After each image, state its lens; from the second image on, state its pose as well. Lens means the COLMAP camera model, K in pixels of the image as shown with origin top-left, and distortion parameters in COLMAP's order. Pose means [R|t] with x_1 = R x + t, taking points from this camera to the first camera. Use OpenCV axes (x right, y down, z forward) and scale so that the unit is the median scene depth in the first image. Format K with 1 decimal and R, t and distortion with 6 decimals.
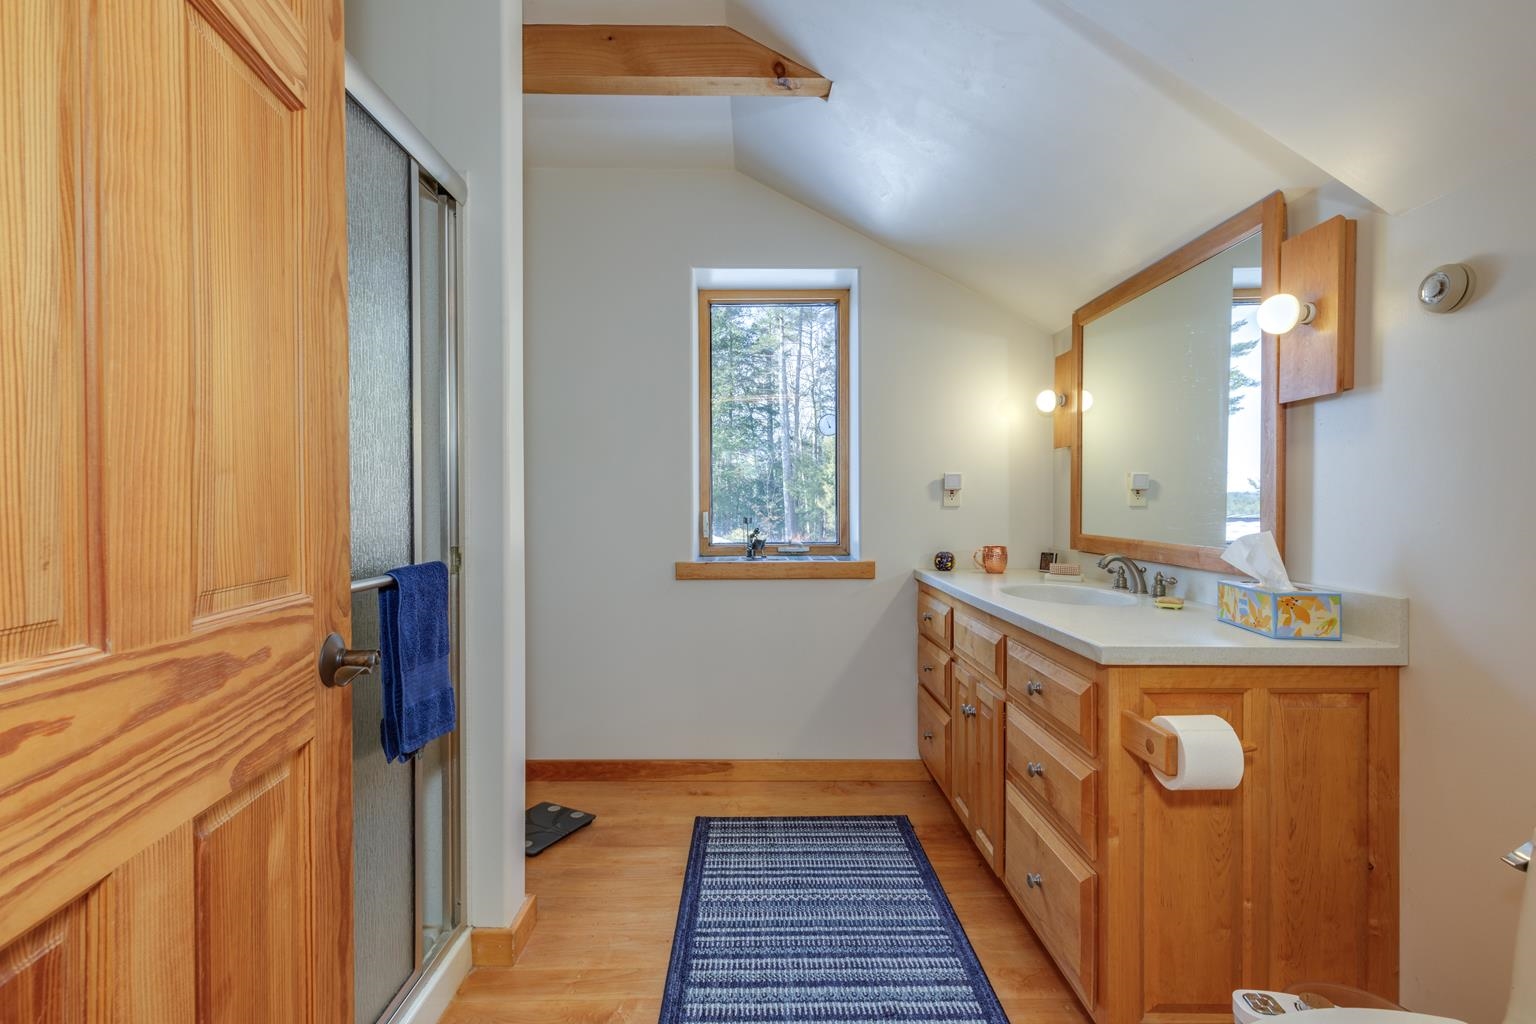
lens RADIAL K [[690.0, 0, 763.0], [0, 690.0, 514.1], [0, 0, 1]] dist [0.007646, -0.000923]
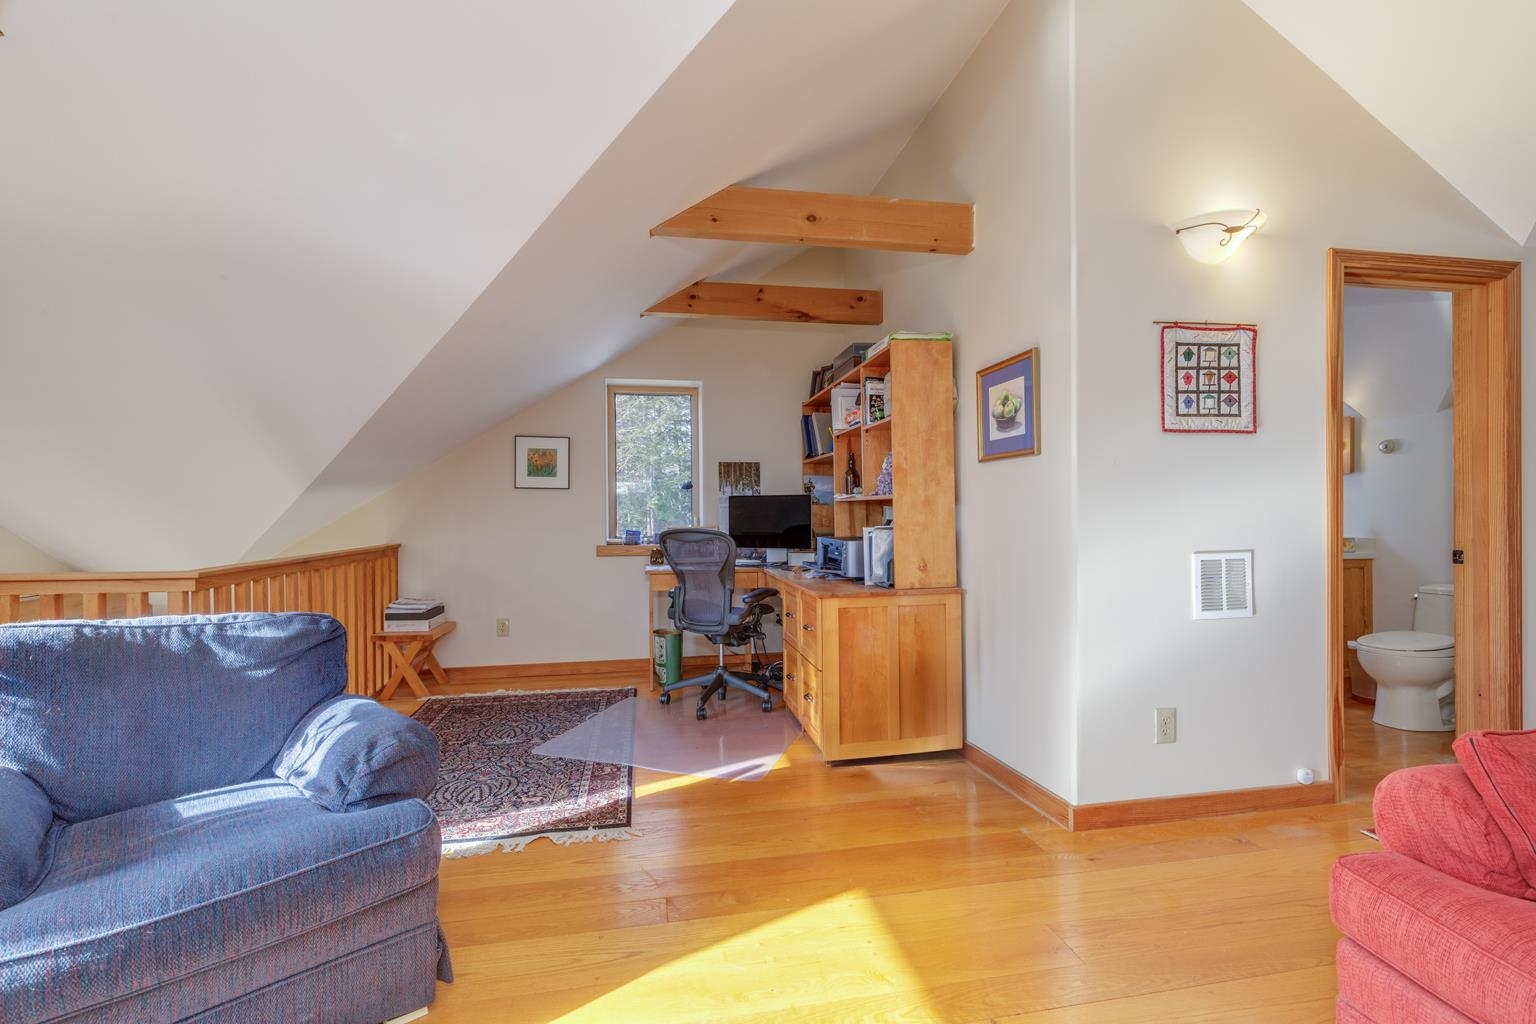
lens RADIAL K [[690.0, 0, 763.0], [0, 690.0, 514.1], [0, 0, 1]] dist [0.007646, -0.000923]
pose [[0.986329, -0.006525, 0.164660, -1.596386], [0.007301, 0.999965, -0.004108, 0.001318], [-0.164627, 0.005254, 0.986342, -1.139801]]
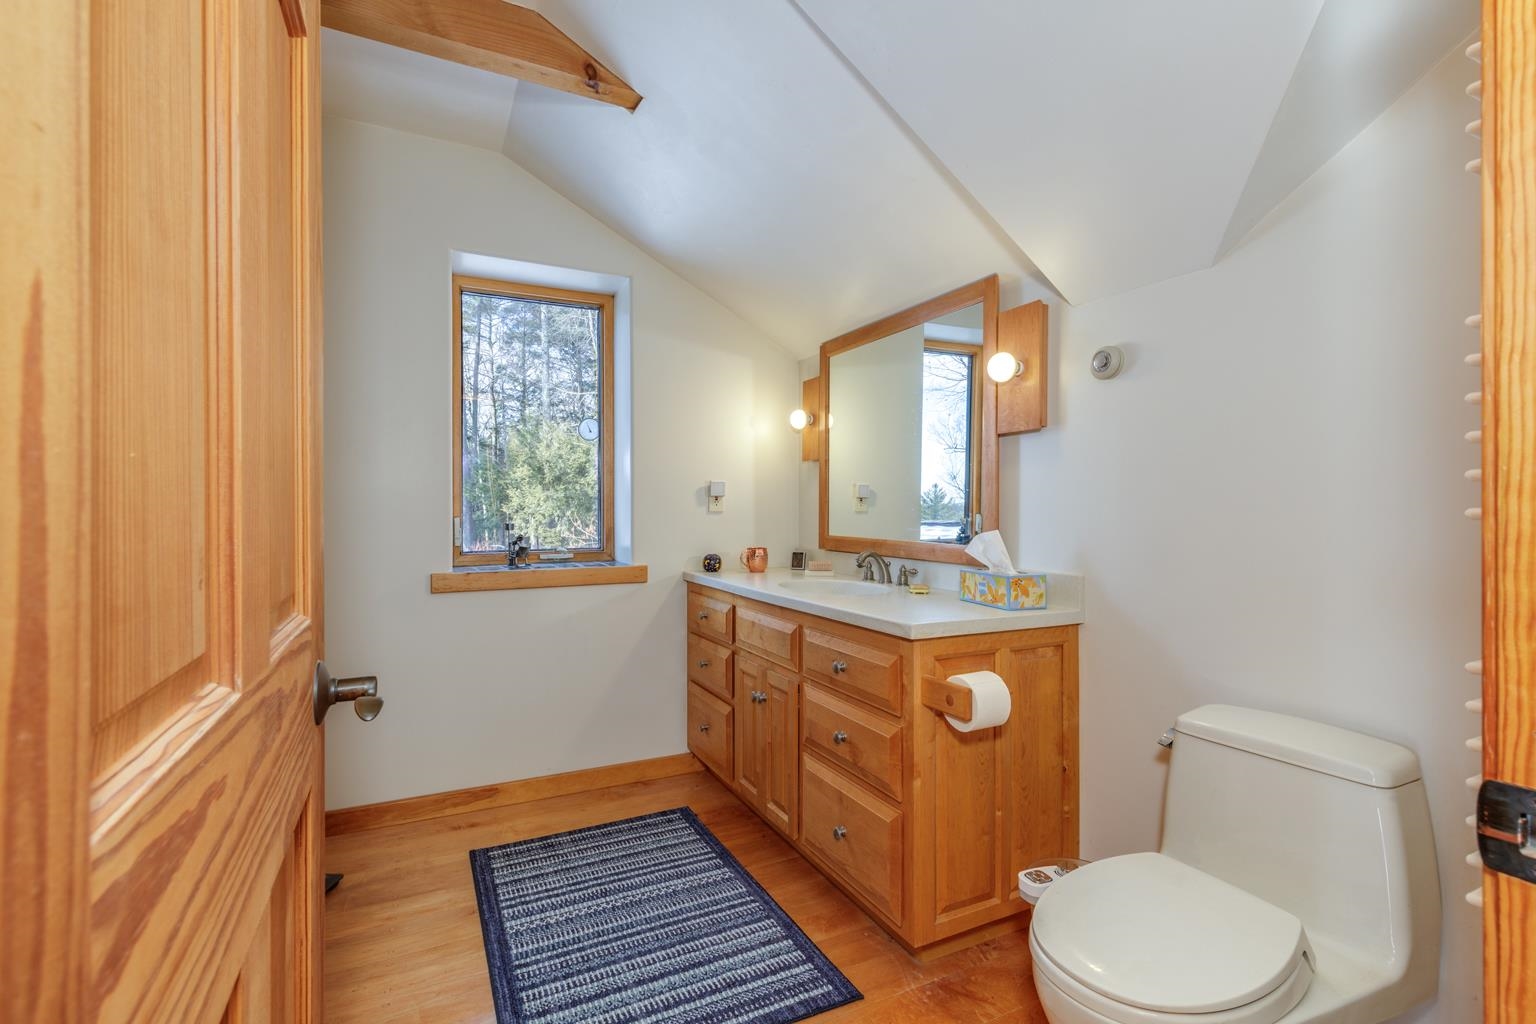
lens RADIAL K [[690.0, 0, 763.0], [0, 690.0, 514.1], [0, 0, 1]] dist [0.007646, -0.000923]
pose [[0.901217, -0.001384, 0.433366, -0.182391], [0.004976, 0.999962, -0.007154, 0.000893], [-0.433340, 0.008604, 0.901190, 0.002723]]
